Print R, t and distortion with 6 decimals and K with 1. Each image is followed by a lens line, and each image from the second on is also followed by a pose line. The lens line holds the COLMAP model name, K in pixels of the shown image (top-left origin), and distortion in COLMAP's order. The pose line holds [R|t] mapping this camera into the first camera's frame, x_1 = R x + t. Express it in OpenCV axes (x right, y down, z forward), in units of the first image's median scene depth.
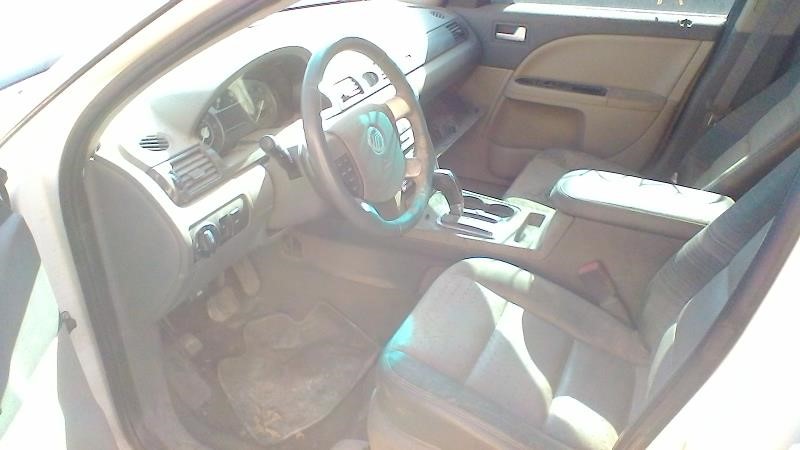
lens RADIAL K [[611.6, 0, 400.0], [0, 611.6, 225.0], [0, 0, 1]] dist [-0.009929, -0.006697]
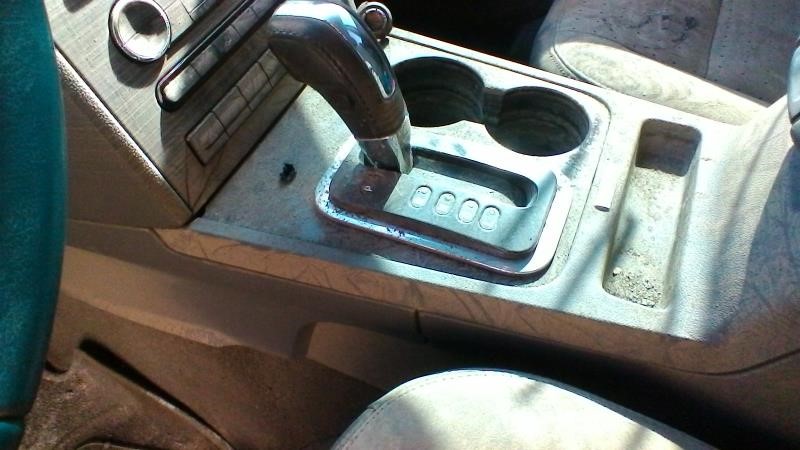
lens RADIAL K [[611.6, 0, 400.0], [0, 611.6, 225.0], [0, 0, 1]] dist [-0.009929, -0.006697]
pose [[0.996834, -0.071438, -0.034899, 0.105669], [0.079273, 0.926675, 0.367409, -0.092643], [0.006093, -0.369012, 0.929405, 0.728120]]
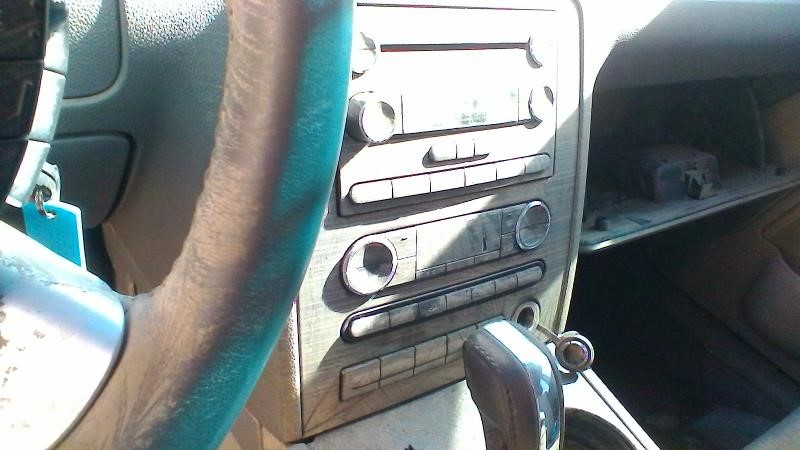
lens RADIAL K [[611.6, 0, 400.0], [0, 611.6, 225.0], [0, 0, 1]] dist [-0.009929, -0.006697]
pose [[0.839270, 0.433635, -0.328004, 0.086686], [-0.419032, 0.900270, 0.118010, -0.134858], [0.346466, 0.038402, 0.937276, 0.747351]]
